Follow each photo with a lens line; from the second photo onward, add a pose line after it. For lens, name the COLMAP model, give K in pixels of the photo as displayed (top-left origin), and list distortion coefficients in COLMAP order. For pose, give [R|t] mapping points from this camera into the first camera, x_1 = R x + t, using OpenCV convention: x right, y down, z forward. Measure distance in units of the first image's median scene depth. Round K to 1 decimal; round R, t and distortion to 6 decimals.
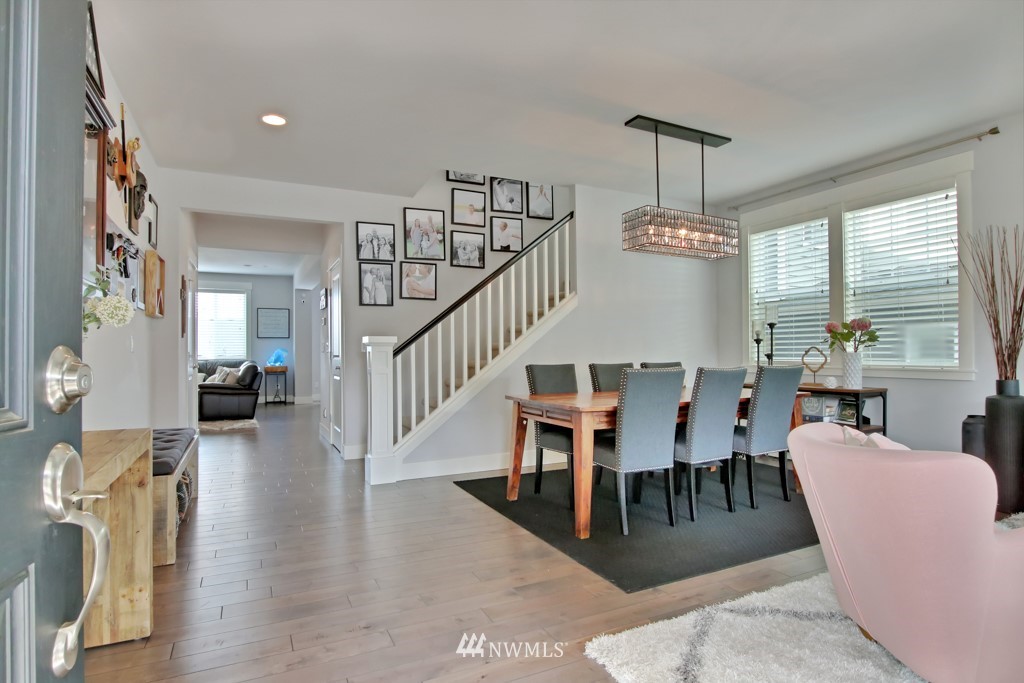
lens RADIAL K [[530.6, 0, 512.0], [0, 530.6, 341.5], [0, 0, 1]] dist [-0.031582, -0.000200]
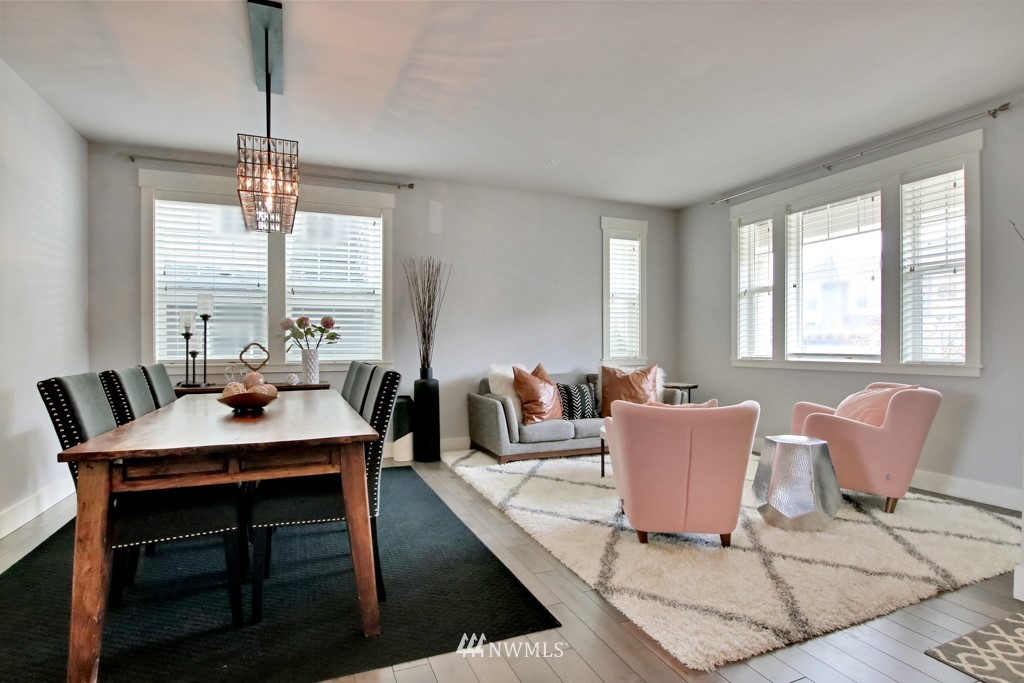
lens RADIAL K [[510.9, 0, 512.0], [0, 510.9, 341.5], [0, 0, 1]] dist [-0.020566, 0.000258]
pose [[0.064276, 0.009326, 0.997889, -0.299354], [-0.014598, 0.999858, -0.008405, 0.008054], [-0.997825, -0.014027, 0.064403, 0.487473]]
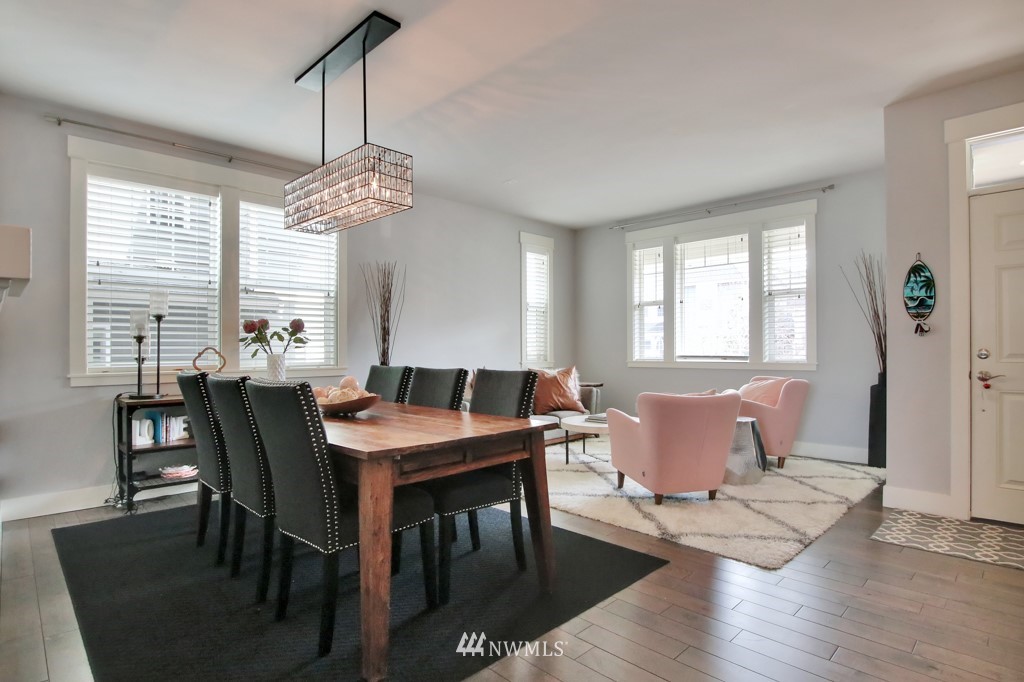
lens RADIAL K [[529.5, 0, 512.0], [0, 529.5, 341.0], [0, 0, 1]] dist [-0.021878, 0.000034]
pose [[-0.320563, 0.018144, 0.947053, -0.367610], [-0.011152, 0.999675, -0.022927, 0.013429], [-0.947161, -0.017911, -0.320257, 0.817157]]
